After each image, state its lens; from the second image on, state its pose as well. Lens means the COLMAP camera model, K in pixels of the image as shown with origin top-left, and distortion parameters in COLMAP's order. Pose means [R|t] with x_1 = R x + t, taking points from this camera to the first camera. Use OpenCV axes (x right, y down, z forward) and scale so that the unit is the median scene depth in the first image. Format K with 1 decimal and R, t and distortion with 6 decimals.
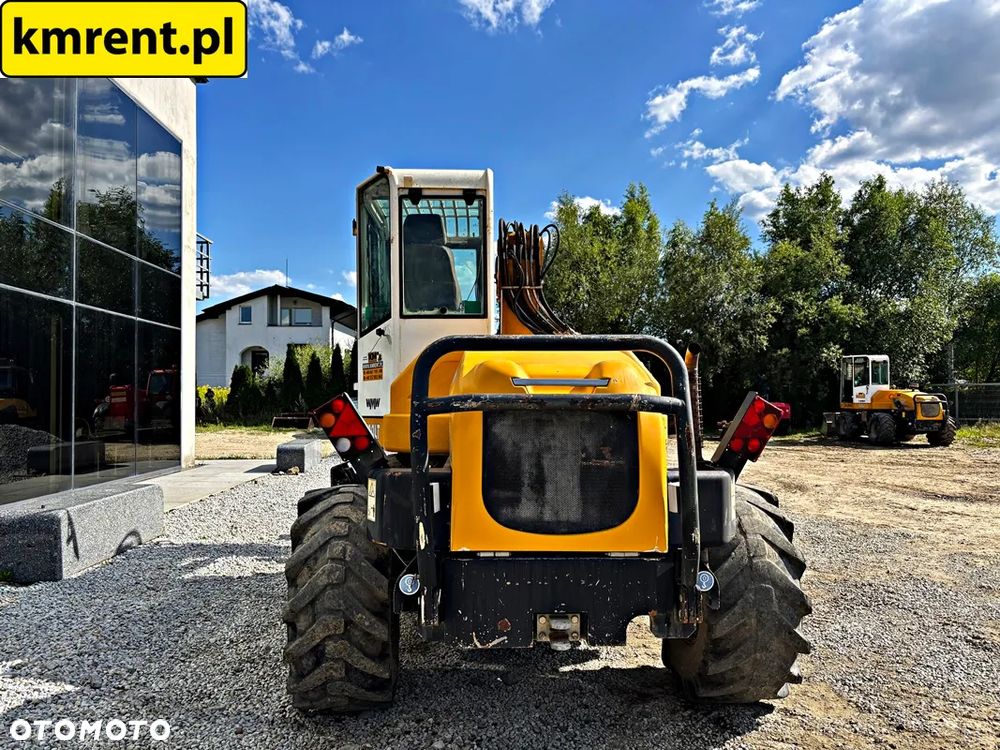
lens RADIAL K [[760.0, 0, 507.5], [0, 760.0, 377.2], [0, 0, 1]] dist [0.039907, -0.041108]
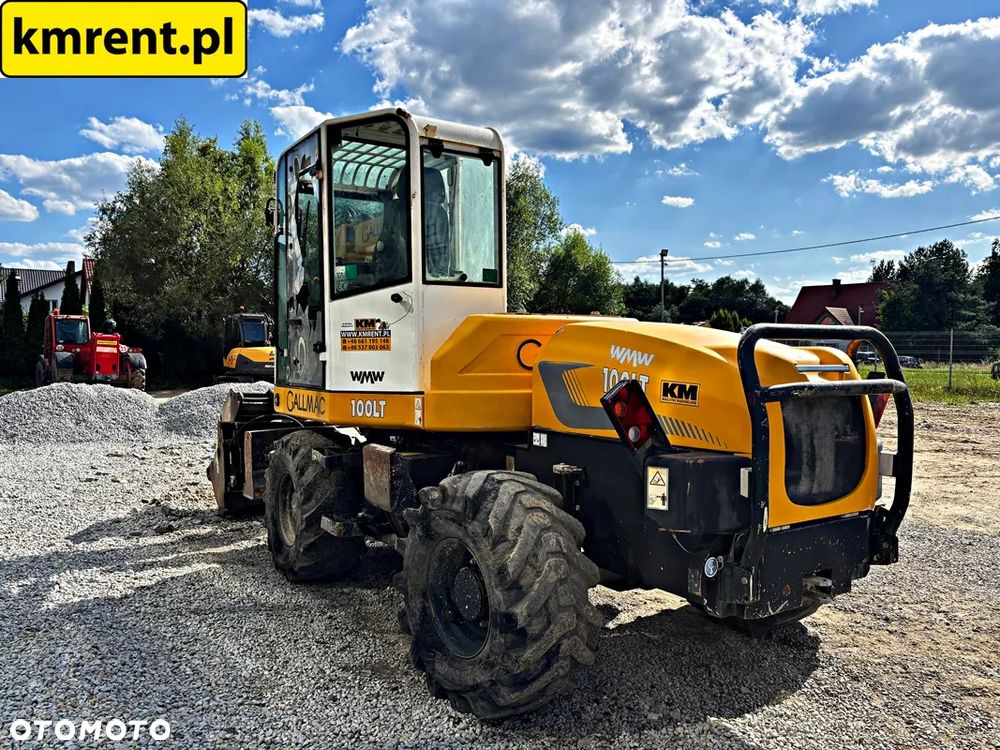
lens RADIAL K [[760.0, 0, 496.5], [0, 760.0, 377.3], [0, 0, 1]] dist [0.039907, -0.041108]
pose [[0.852480, -0.018090, 0.522446, -0.559887], [-0.017583, 0.997843, 0.063242, -0.026157], [-0.522463, -0.063099, 0.850324, 0.183531]]
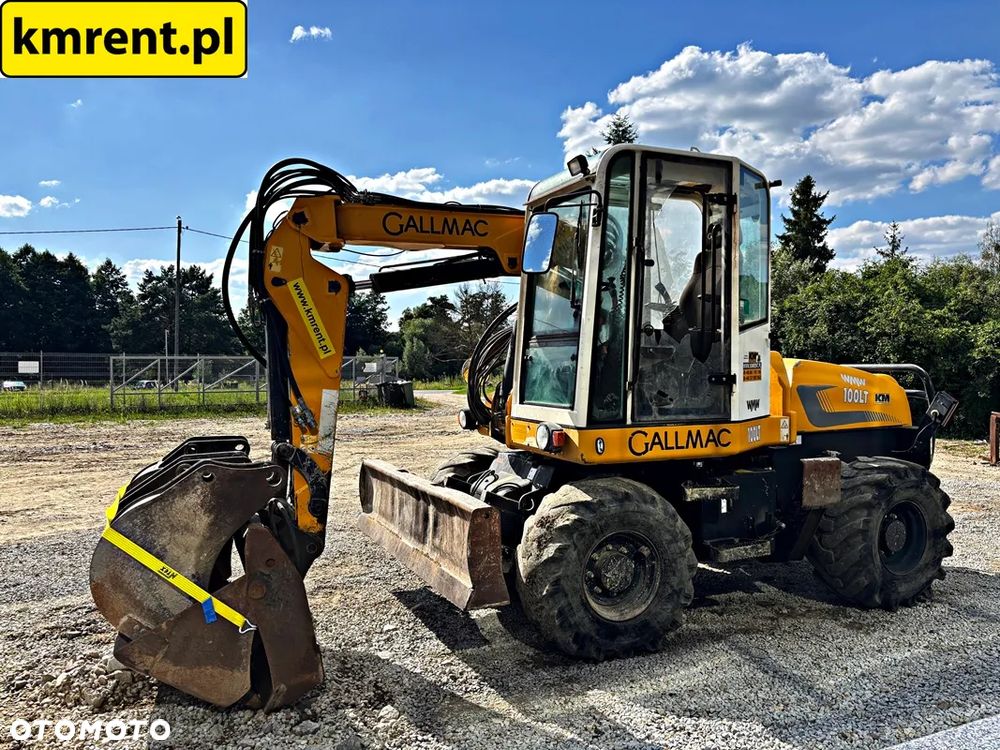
lens RADIAL K [[760.0, 0, 489.4], [0, 760.0, 373.0], [0, 0, 1]] dist [0.039907, -0.041108]
pose [[-0.365798, -0.006160, 0.930674, -1.052686], [-0.025059, 0.999681, -0.003232, 0.005696], [-0.930357, -0.024504, -0.365835, 1.829961]]
